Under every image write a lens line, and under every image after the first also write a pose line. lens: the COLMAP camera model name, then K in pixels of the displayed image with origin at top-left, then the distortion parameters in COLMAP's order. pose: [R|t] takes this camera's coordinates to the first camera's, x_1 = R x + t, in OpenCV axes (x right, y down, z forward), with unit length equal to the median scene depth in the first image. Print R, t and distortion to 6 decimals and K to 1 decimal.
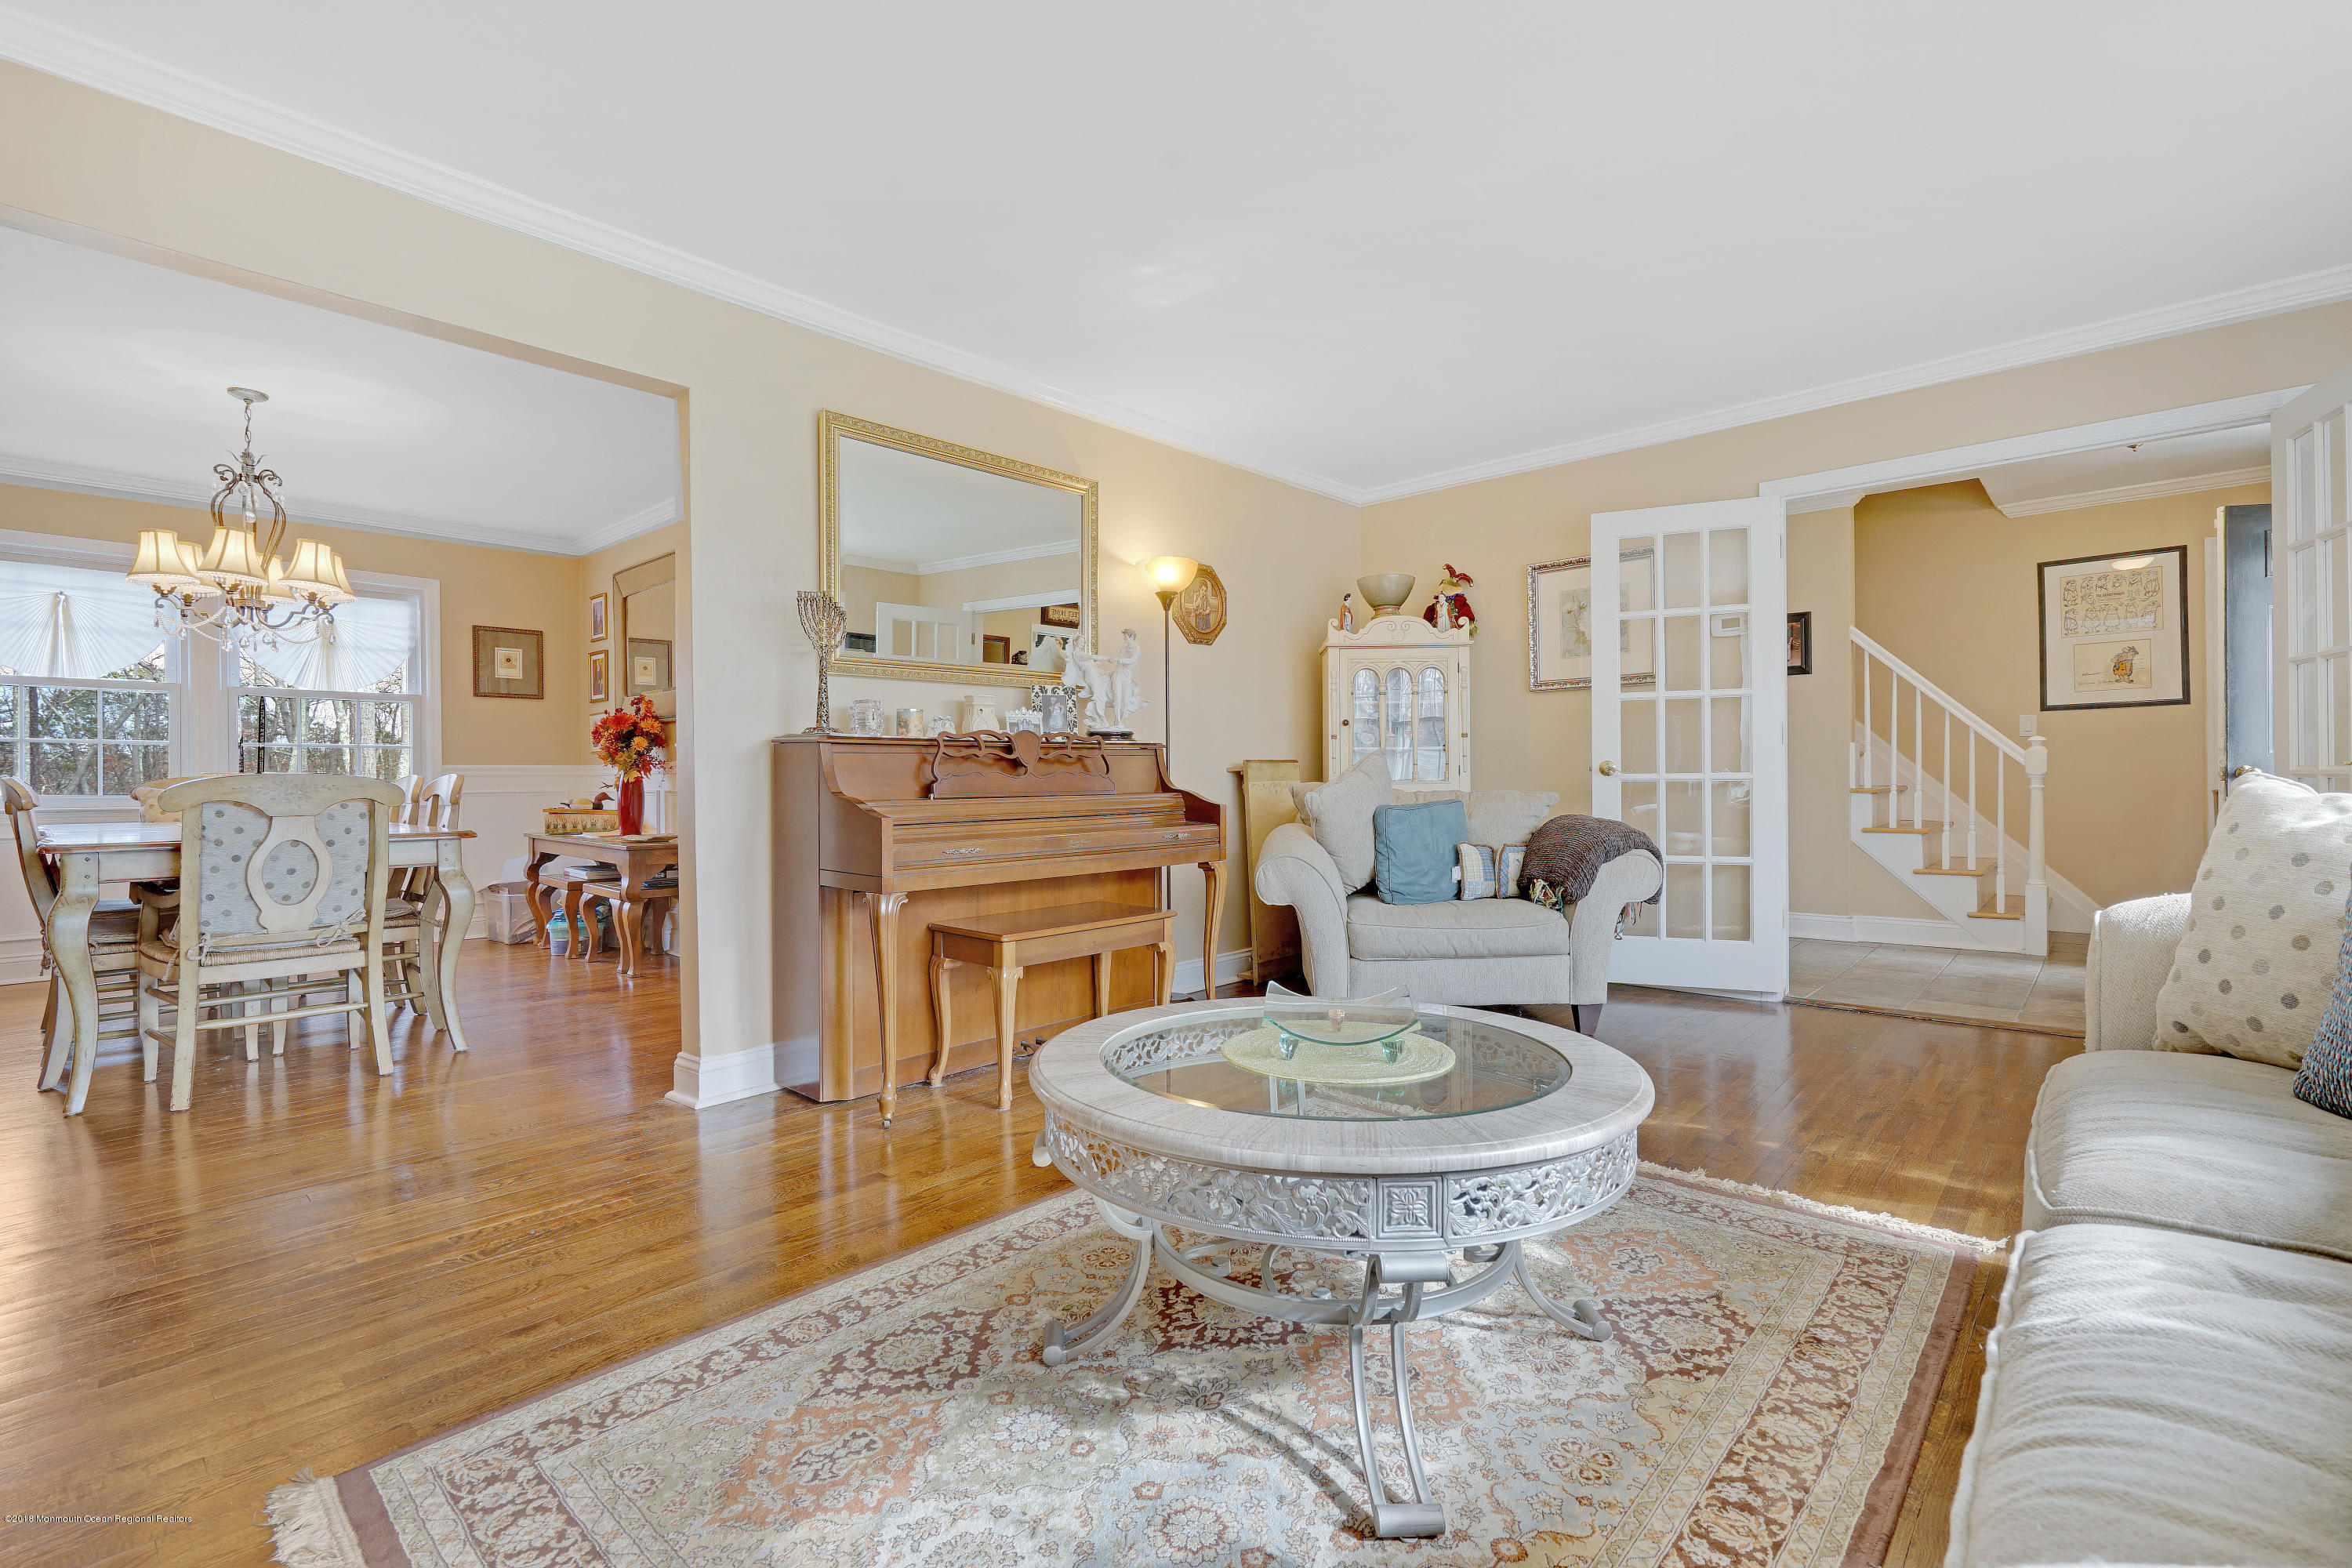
lens RADIAL K [[1052.2, 0, 1150.9], [0, 1052.2, 781.5], [0, 0, 1]] dist [-0.006775, 0.002369]
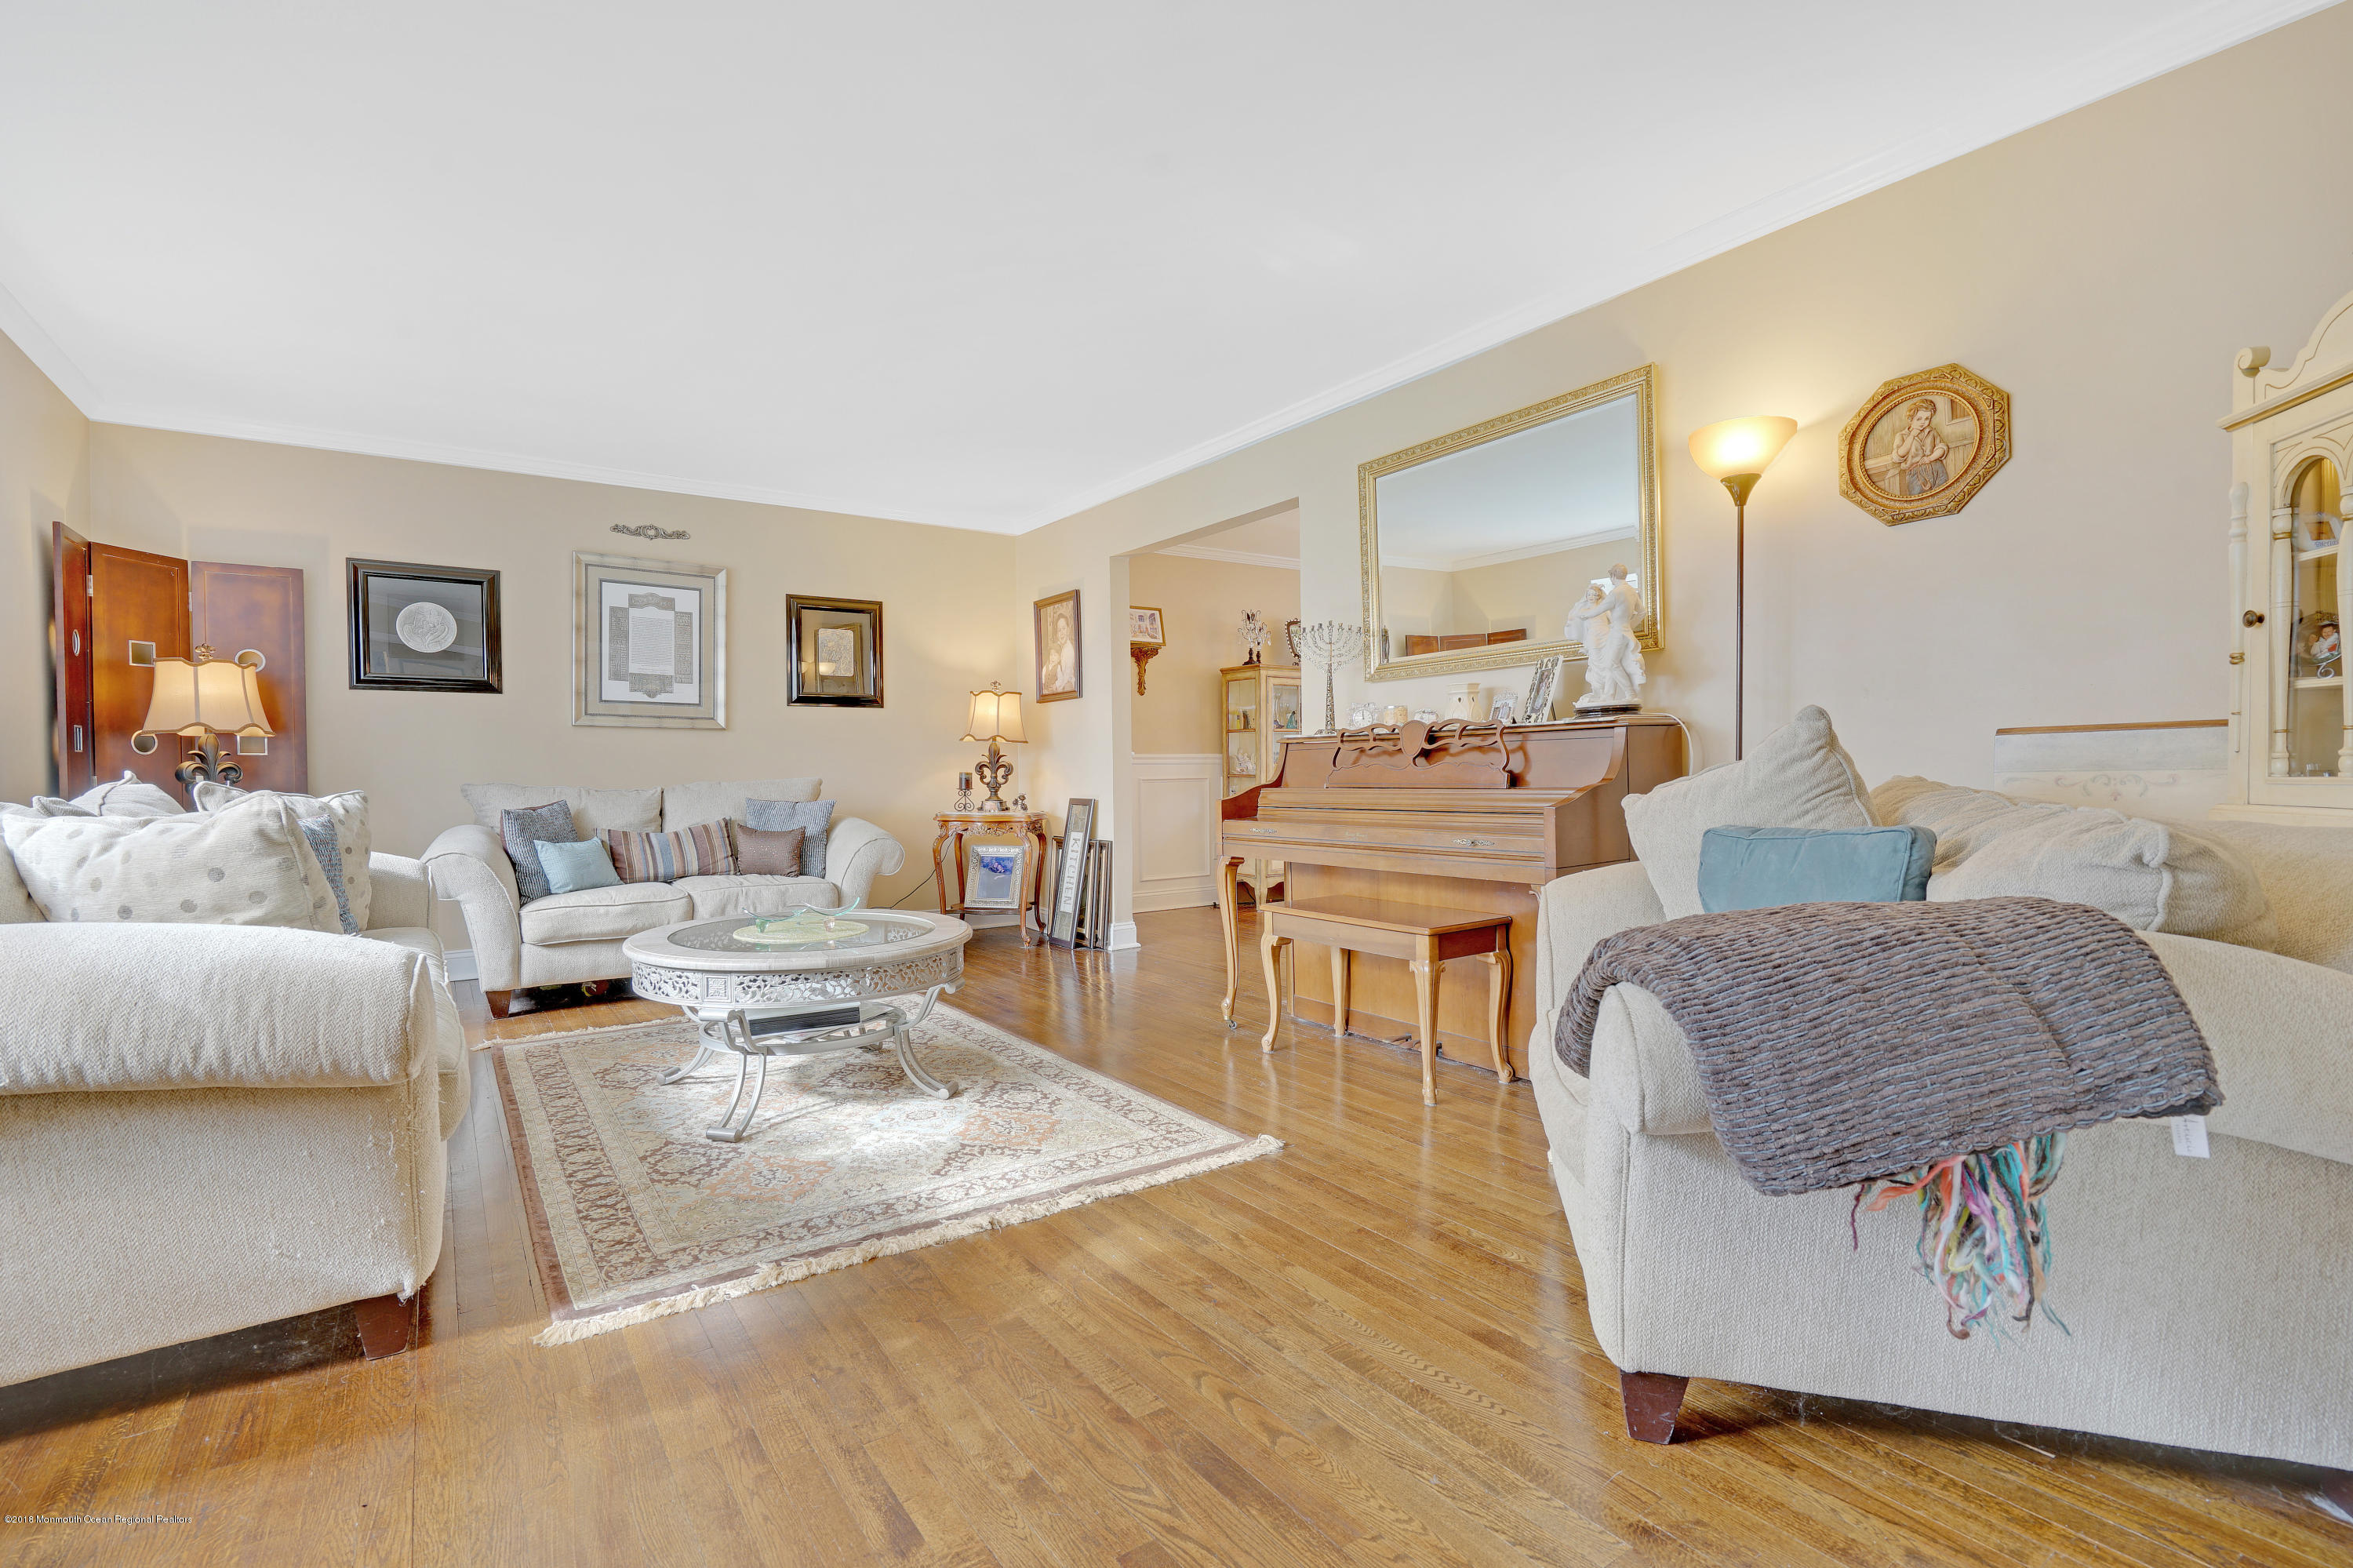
lens RADIAL K [[1052.7, 0, 1153.3], [0, 1052.7, 783.9], [0, 0, 1]] dist [-0.006775, 0.002369]
pose [[-0.212454, 0.019026, -0.976986, 1.681995], [0.008547, 0.999808, 0.017612, -0.017026], [0.977134, -0.004608, -0.212575, 1.840110]]
